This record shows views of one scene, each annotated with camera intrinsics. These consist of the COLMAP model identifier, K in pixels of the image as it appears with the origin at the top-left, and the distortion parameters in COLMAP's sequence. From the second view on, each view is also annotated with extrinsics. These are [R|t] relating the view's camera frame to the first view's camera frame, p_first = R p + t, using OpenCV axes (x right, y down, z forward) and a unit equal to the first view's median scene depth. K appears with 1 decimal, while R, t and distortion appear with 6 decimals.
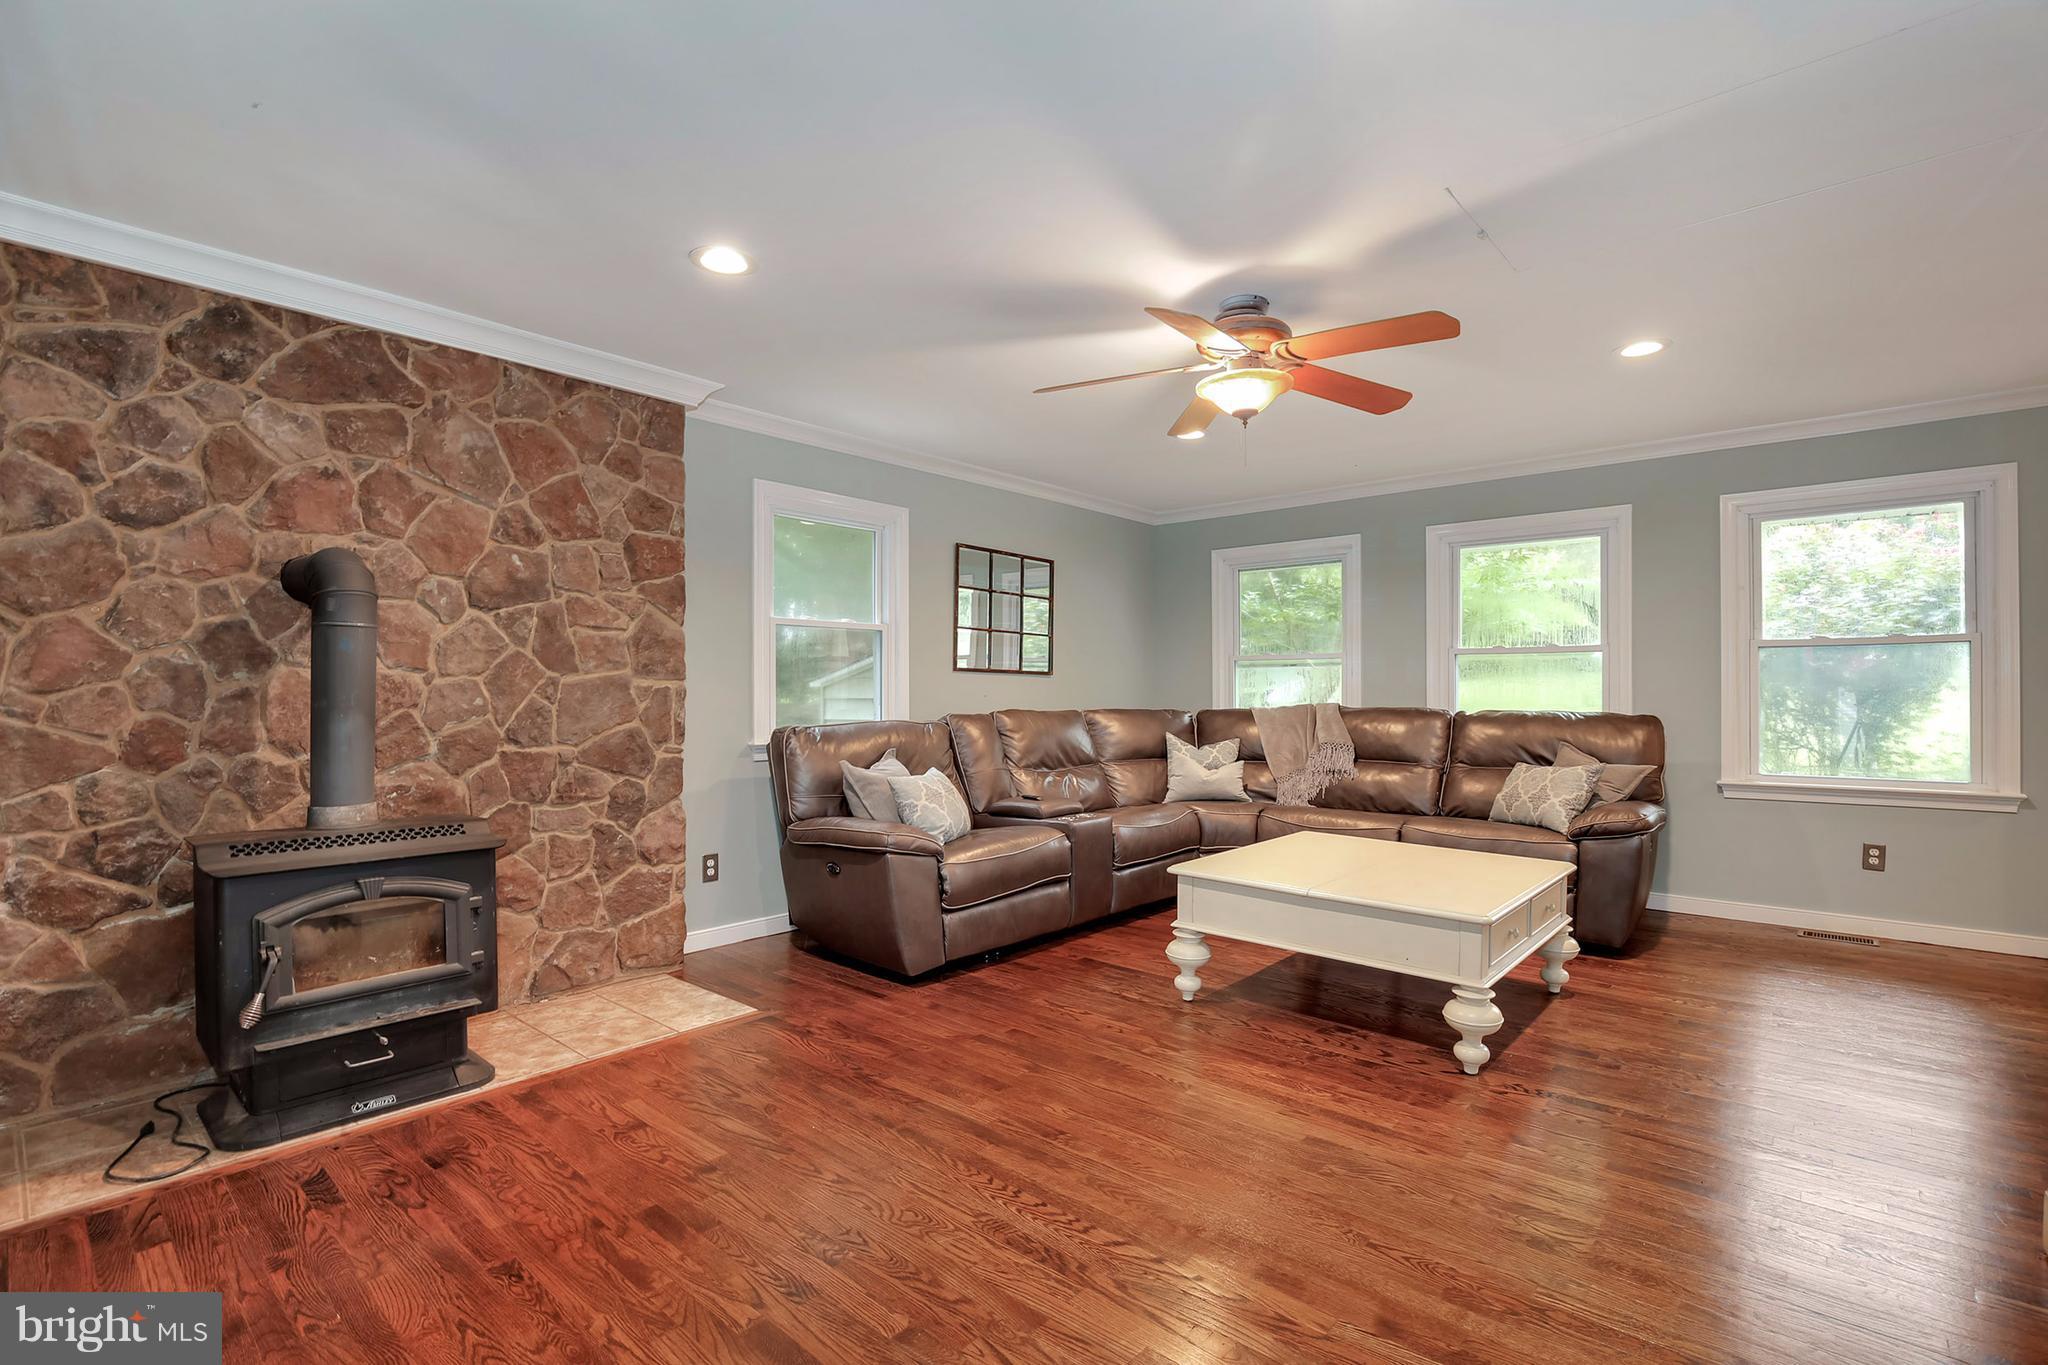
lens RADIAL K [[961.8, 0, 1025.4], [0, 961.8, 681.9], [0, 0, 1]] dist [0.001390, 0.000418]
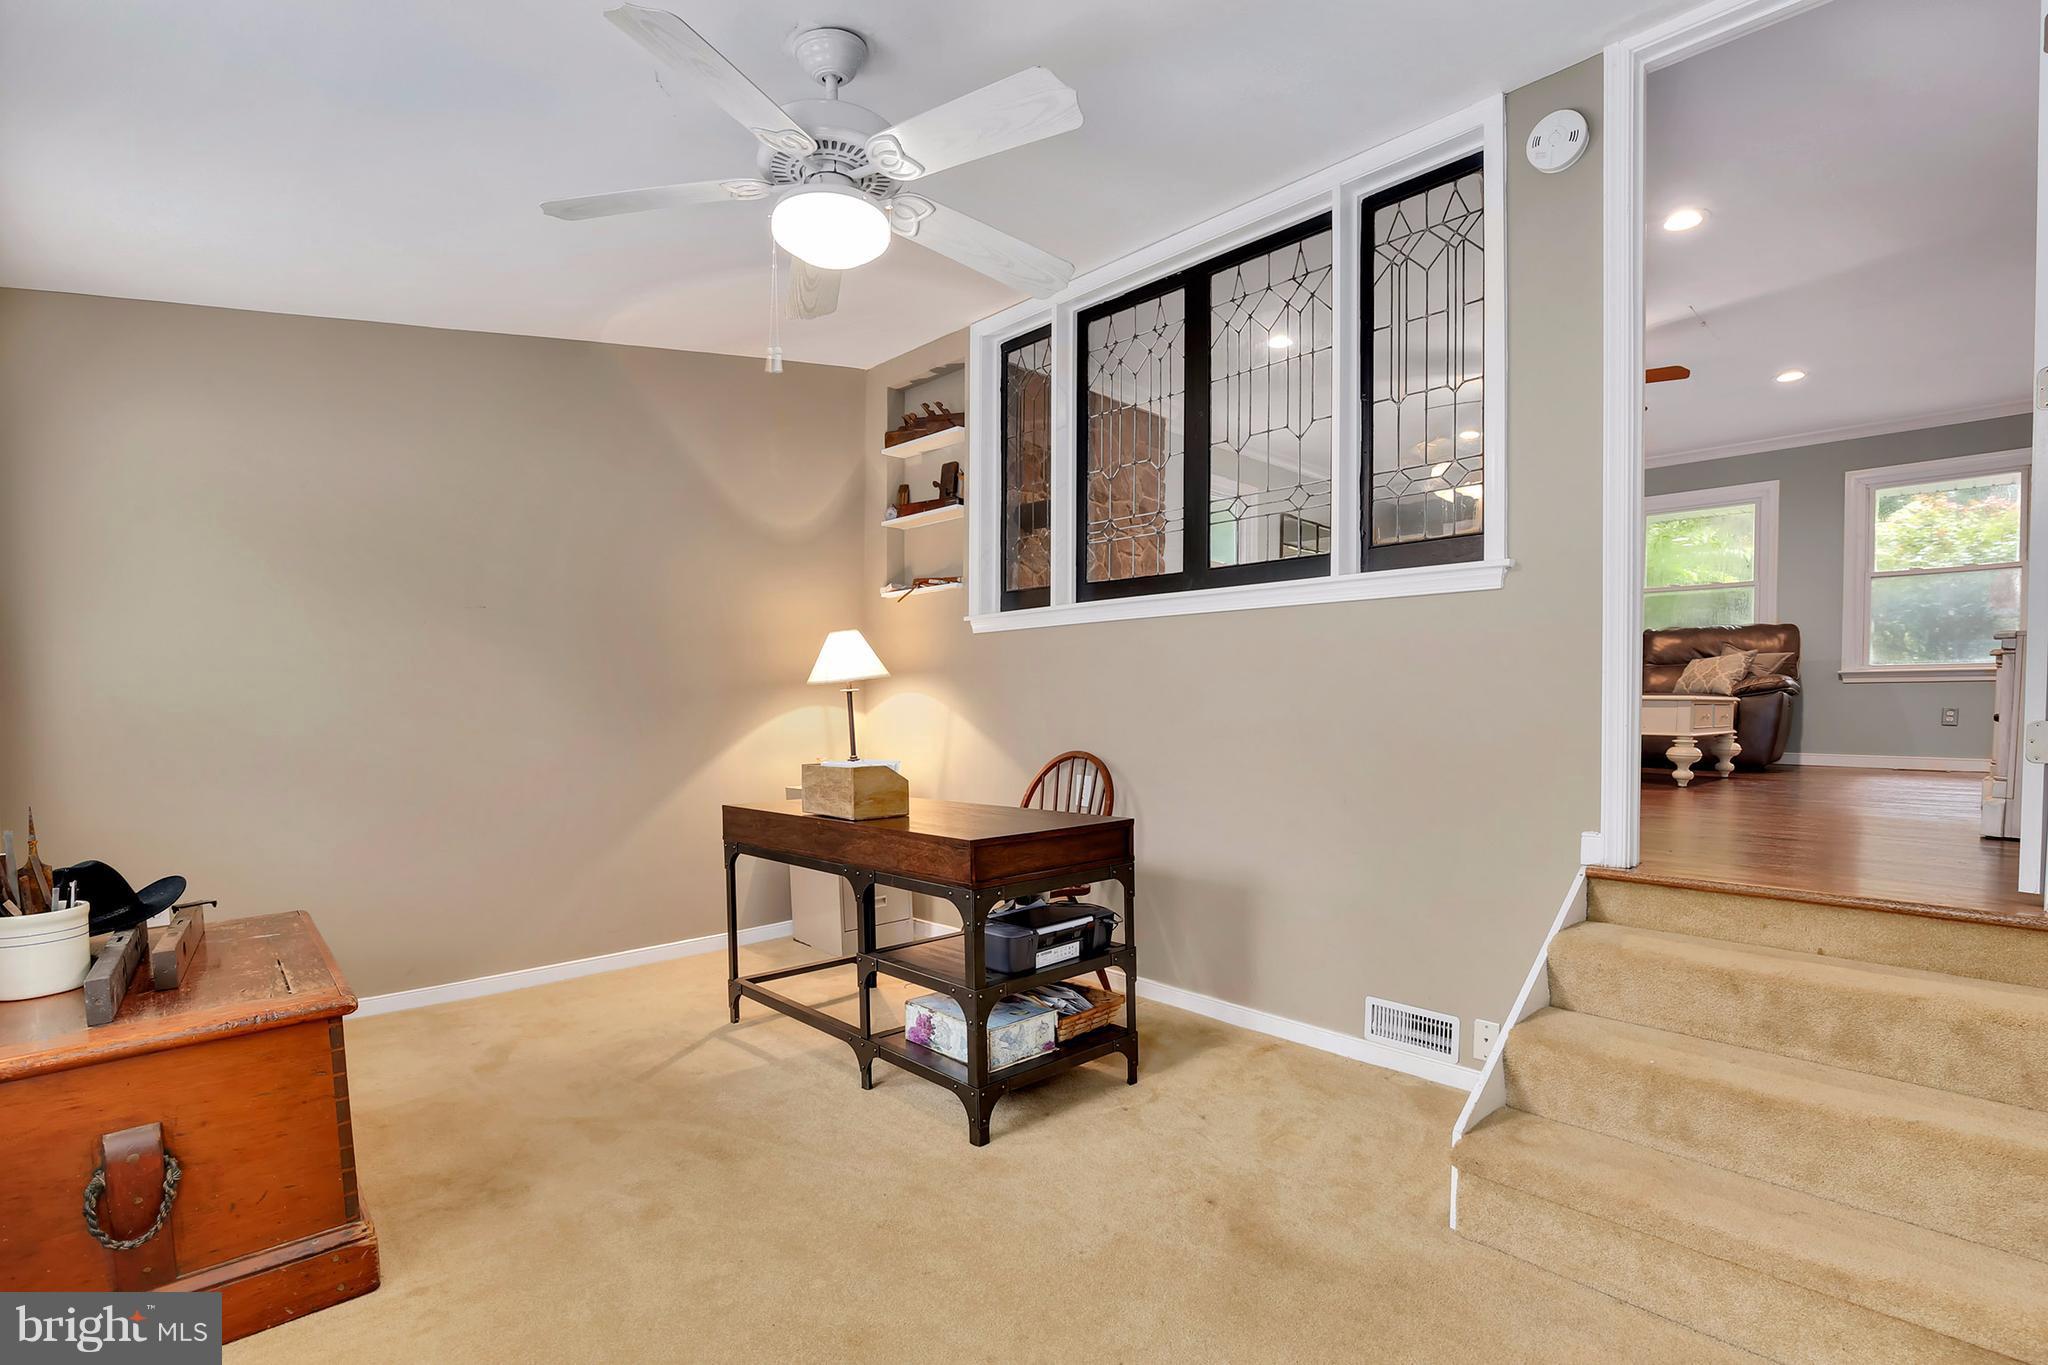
lens RADIAL K [[961.8, 0, 1041.0], [0, 961.8, 720.5], [0, 0, 1]] dist [0.001390, 0.000418]
pose [[0.996604, 0.004290, -0.082231, -0.374938], [-0.002154, 0.999658, 0.026045, 0.151419], [0.082315, -0.025780, 0.996273, -0.570885]]
